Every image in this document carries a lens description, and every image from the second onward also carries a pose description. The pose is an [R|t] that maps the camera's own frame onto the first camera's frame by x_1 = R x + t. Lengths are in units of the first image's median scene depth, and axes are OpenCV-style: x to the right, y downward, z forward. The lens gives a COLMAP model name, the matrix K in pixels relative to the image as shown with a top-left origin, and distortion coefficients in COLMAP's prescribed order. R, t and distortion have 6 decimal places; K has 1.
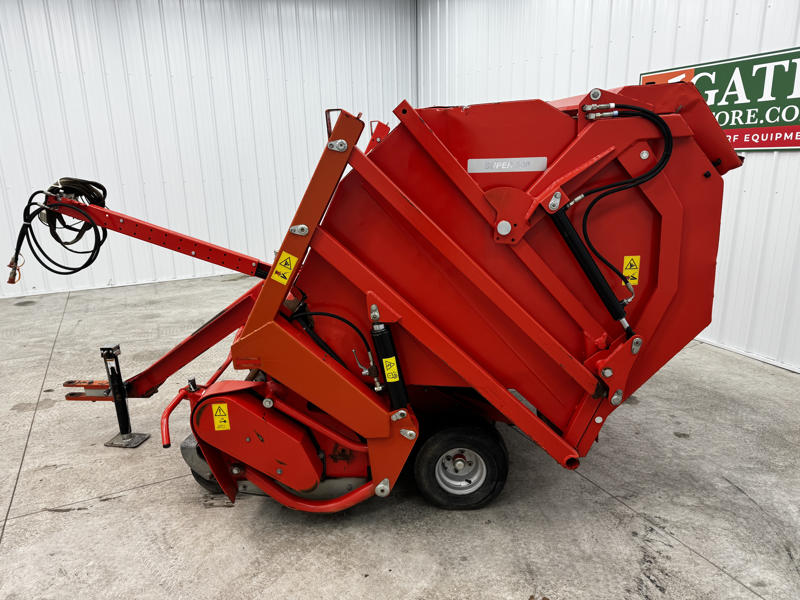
lens RADIAL K [[562.9, 0, 403.7], [0, 562.9, 292.6], [0, 0, 1]] dist [0.013530, -0.025806]
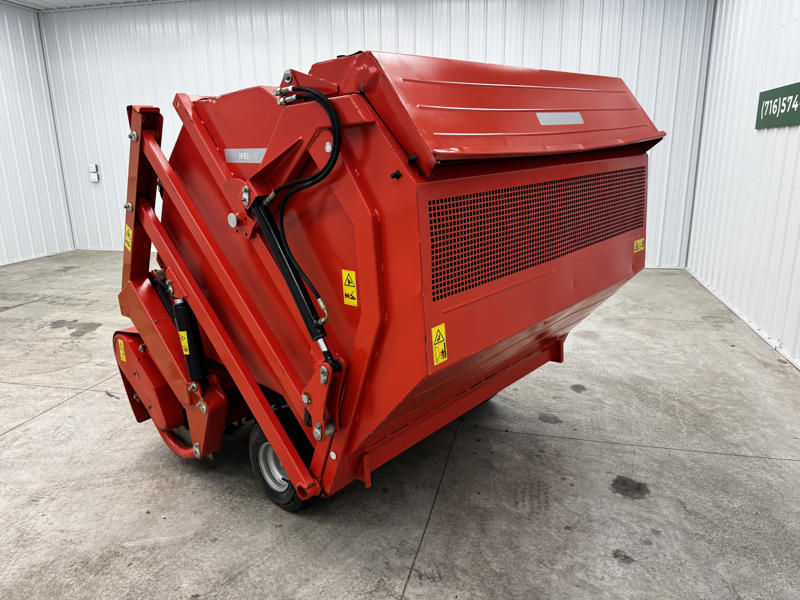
lens RADIAL K [[562.9, 0, 405.7], [0, 562.9, 294.0], [0, 0, 1]] dist [0.013530, -0.025806]
pose [[0.767440, 0.169562, -0.618292, 0.752081], [-0.164137, 0.984215, 0.066182, -0.075989], [0.619754, 0.050694, 0.783157, 0.313376]]
